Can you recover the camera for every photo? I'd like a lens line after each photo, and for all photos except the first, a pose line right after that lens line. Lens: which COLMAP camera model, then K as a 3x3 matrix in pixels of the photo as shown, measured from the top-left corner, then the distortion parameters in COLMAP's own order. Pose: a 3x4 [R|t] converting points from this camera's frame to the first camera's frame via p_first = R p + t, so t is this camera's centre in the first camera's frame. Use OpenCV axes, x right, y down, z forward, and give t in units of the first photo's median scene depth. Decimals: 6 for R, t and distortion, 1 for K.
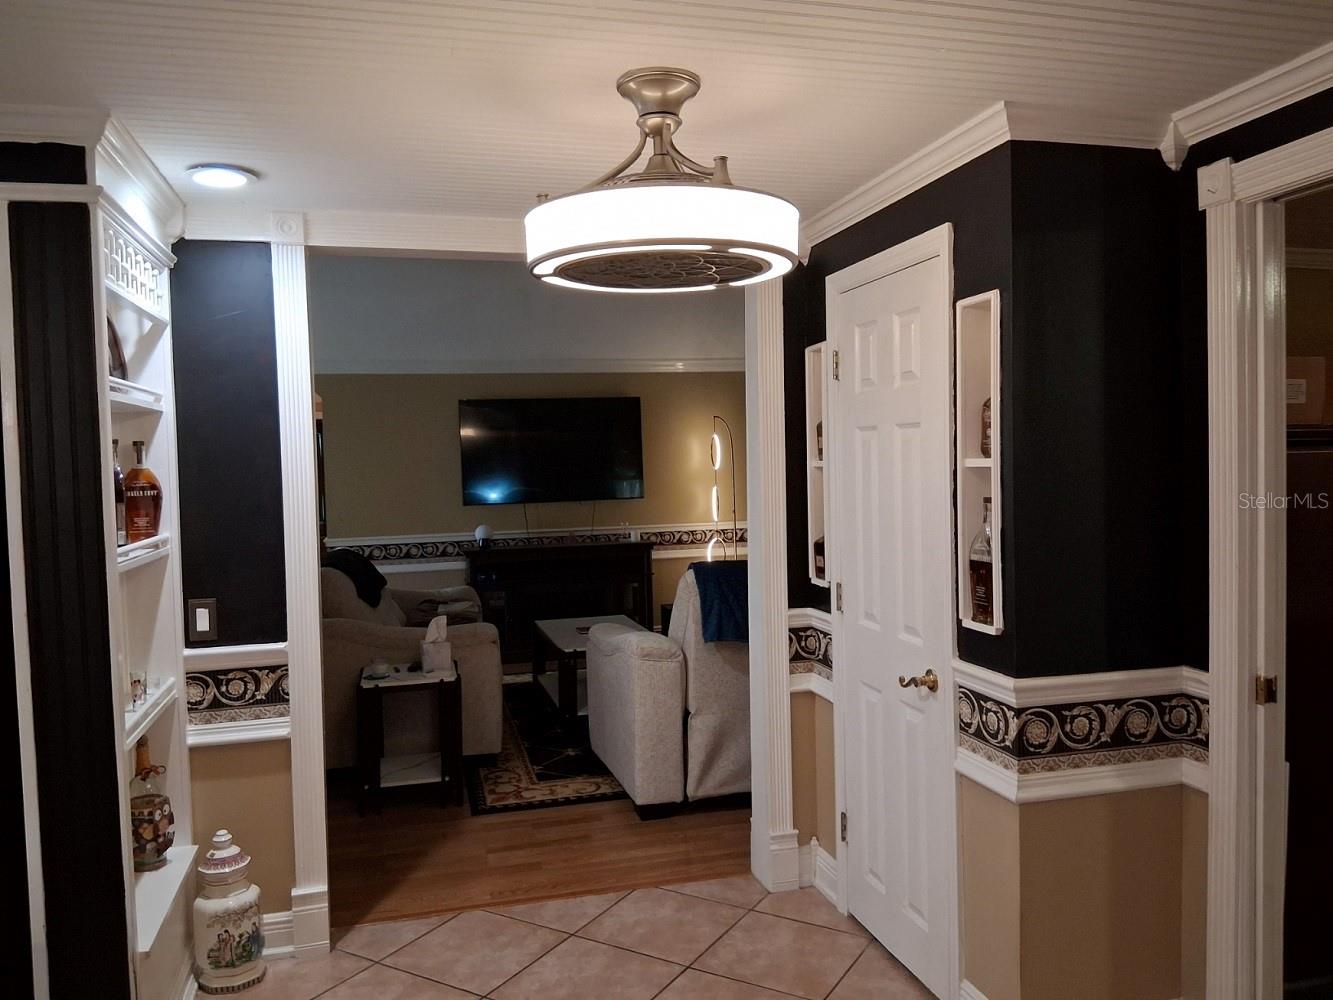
lens RADIAL K [[1024.2, 0, 665.6], [0, 1024.2, 499.2], [0, 0, 1]] dist [0.096112, -0.156436]
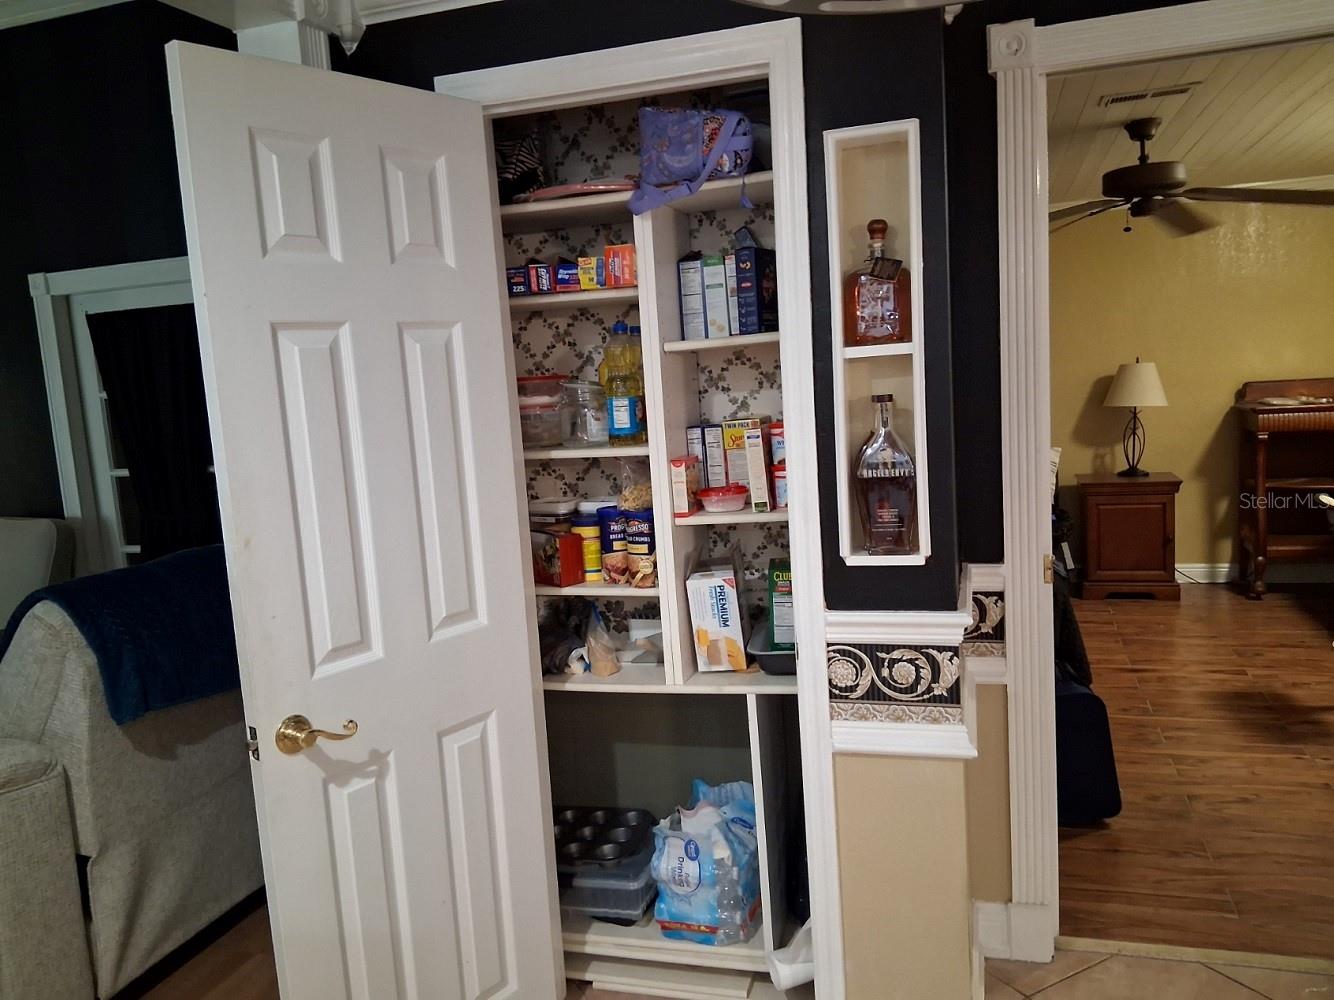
lens RADIAL K [[1024.9, 0, 666.0], [0, 1024.9, 499.5], [0, 0, 1]] dist [0.096112, -0.156436]
pose [[0.514069, -0.120963, 0.849176, -0.156668], [0.089275, 0.992175, 0.087288, -0.002081], [-0.853090, 0.030938, 0.520846, 0.258679]]
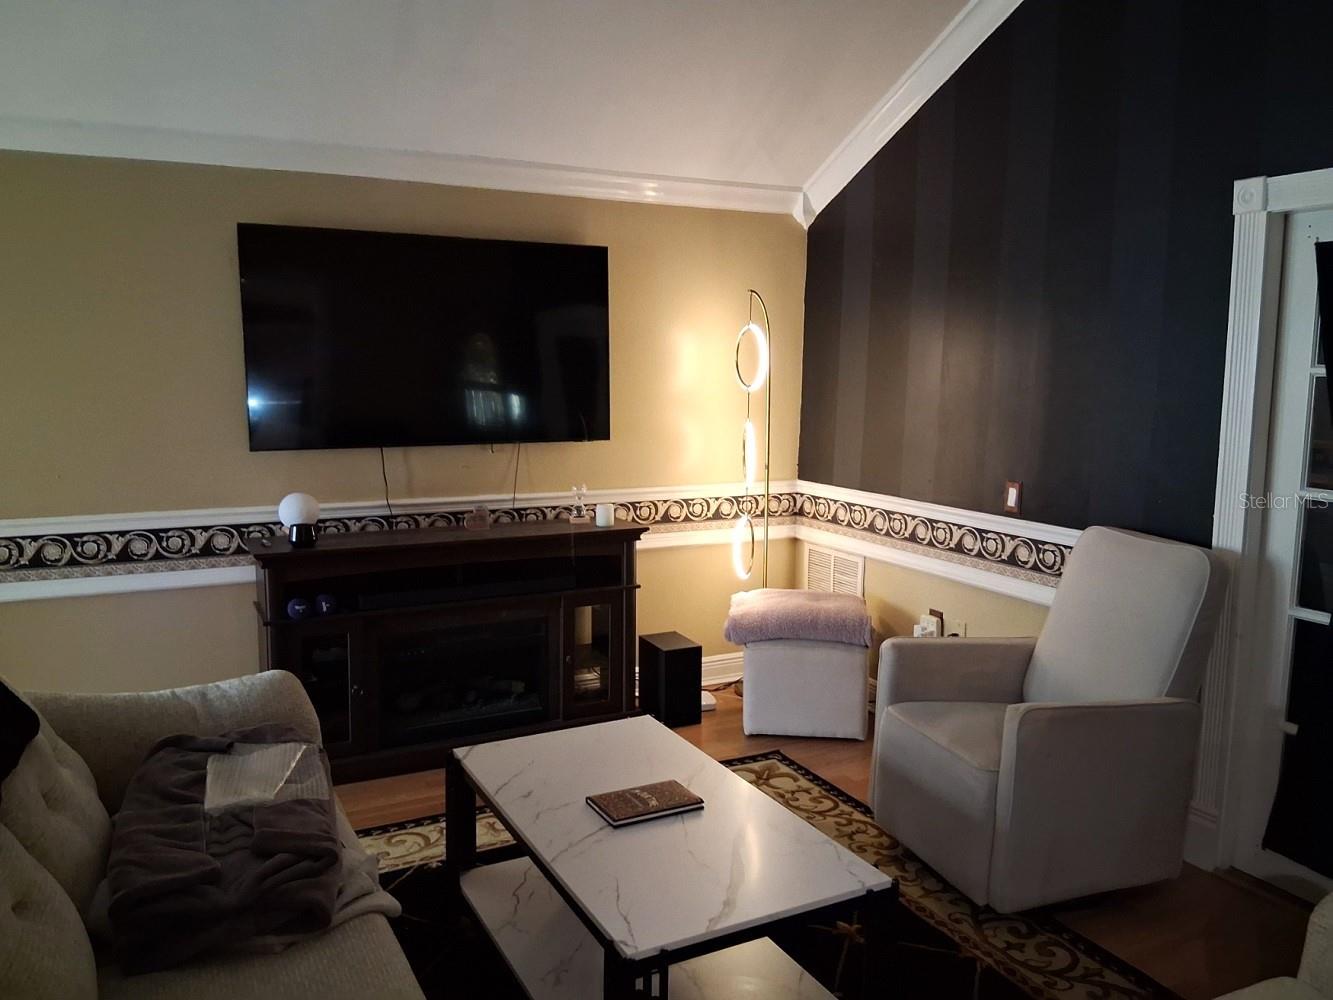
lens RADIAL K [[1024.2, 0, 666.9], [0, 1024.2, 499.8], [0, 0, 1]] dist [0.096112, -0.156436]
pose [[0.976651, 0.006013, 0.214746, -0.119790], [-0.024660, 0.996139, 0.084260, -0.017548], [-0.213410, -0.087588, 0.973029, 0.526708]]
